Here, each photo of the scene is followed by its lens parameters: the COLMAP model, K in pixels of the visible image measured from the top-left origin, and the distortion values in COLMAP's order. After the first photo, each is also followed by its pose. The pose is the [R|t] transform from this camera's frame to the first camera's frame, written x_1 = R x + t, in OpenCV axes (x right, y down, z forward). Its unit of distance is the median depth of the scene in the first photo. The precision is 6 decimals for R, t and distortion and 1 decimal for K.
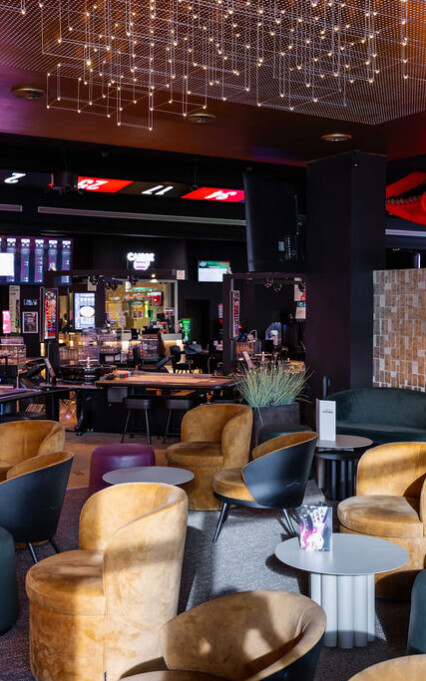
lens RADIAL K [[809.5, 0, 213.3], [0, 809.5, 341.8], [0, 0, 1]] dist [0.007960, 0.000000]
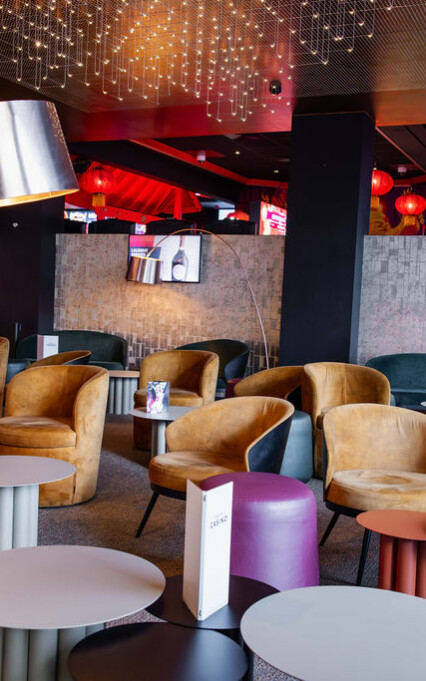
lens RADIAL K [[809.5, 0, 216.6], [0, 809.5, 339.6], [0, 0, 1]] dist [0.007960, 0.000000]
pose [[0.826996, 0.004249, 0.562191, -0.287289], [-0.013032, 0.999848, 0.011614, 0.052522], [-0.562056, -0.016932, 0.826926, -0.119443]]
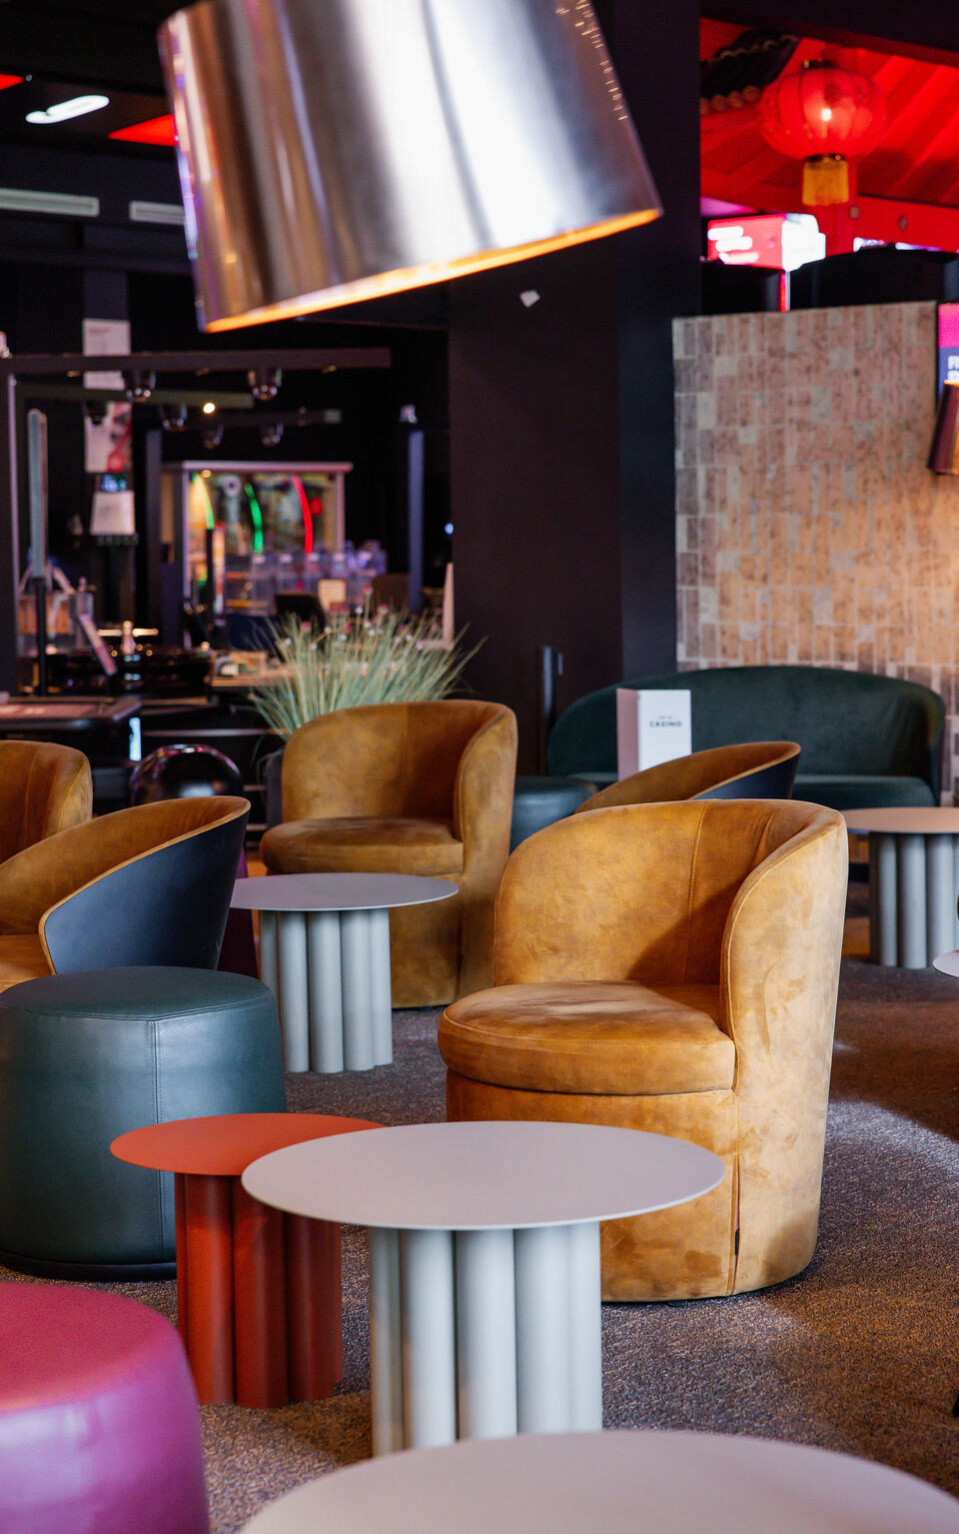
lens RADIAL K [[3027.2, 0, 475.5], [0, 3027.2, 759.5], [0, 0, 1]] dist [-0.002144, 0.000000]
pose [[0.948244, -0.039055, 0.315132, -0.284355], [0.029808, 0.998973, 0.034114, 0.048225], [-0.316141, -0.022955, 0.948435, -0.145526]]
